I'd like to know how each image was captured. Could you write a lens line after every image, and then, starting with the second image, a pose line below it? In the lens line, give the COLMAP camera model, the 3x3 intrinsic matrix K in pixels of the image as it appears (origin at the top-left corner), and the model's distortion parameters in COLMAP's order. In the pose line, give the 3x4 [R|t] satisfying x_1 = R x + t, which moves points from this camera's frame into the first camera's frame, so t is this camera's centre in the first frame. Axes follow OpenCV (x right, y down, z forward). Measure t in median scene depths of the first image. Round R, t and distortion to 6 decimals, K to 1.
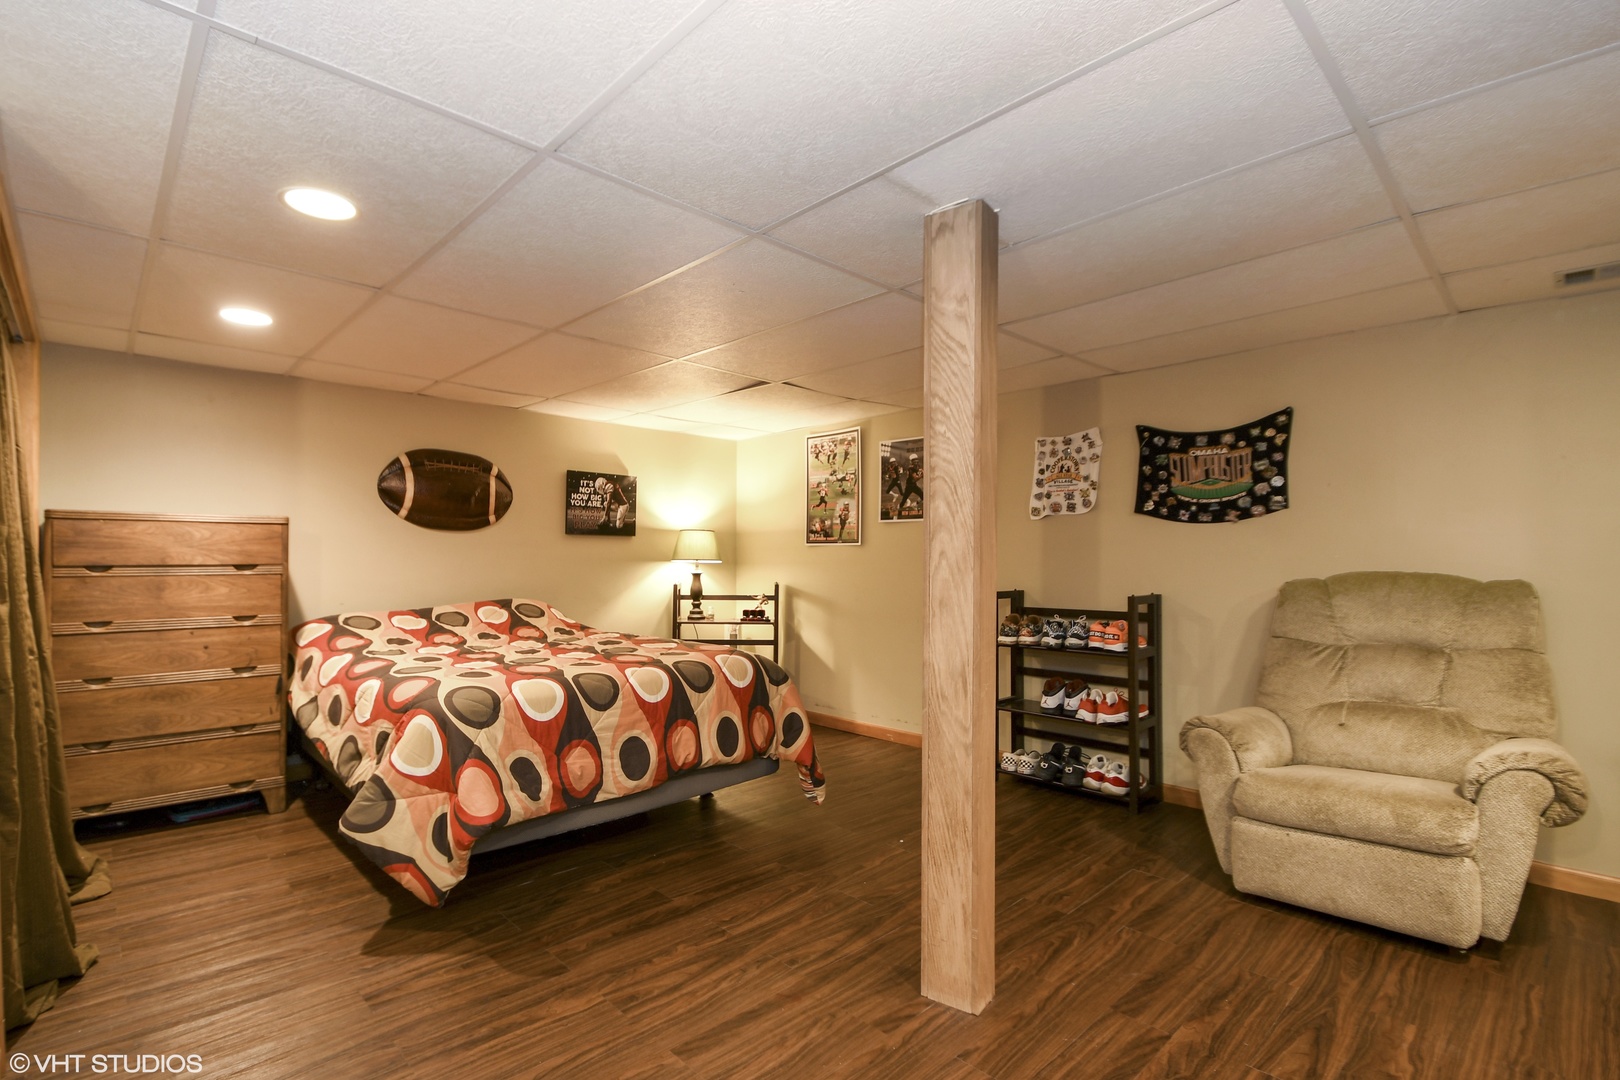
lens RADIAL K [[763.0, 0, 786.8], [0, 763.0, 546.3], [0, 0, 1]] dist [-0.011016, 0.000107]
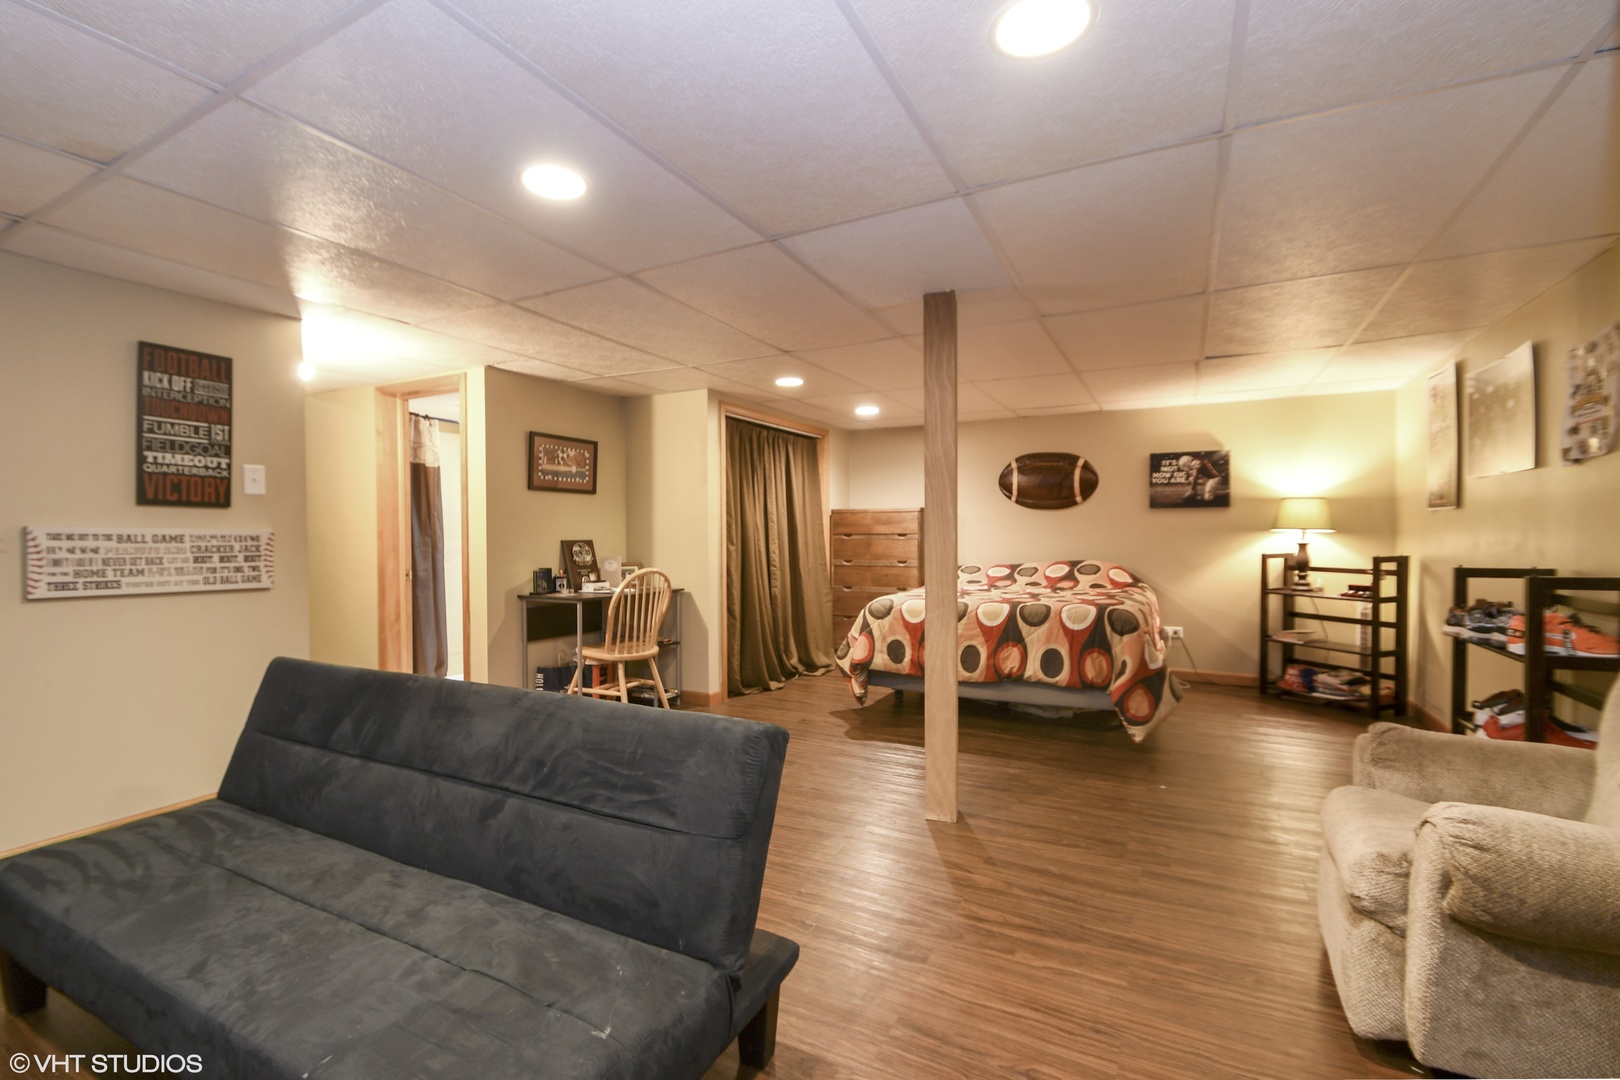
lens RADIAL K [[721.9, 0, 777.5], [0, 721.9, 548.6], [0, 0, 1]] dist [0.012858, -0.010961]
pose [[0.325145, 0.016955, -0.945512, 0.672866], [0.019846, 0.999497, 0.024748, 0.008509], [0.945456, -0.026812, 0.324645, 0.108575]]
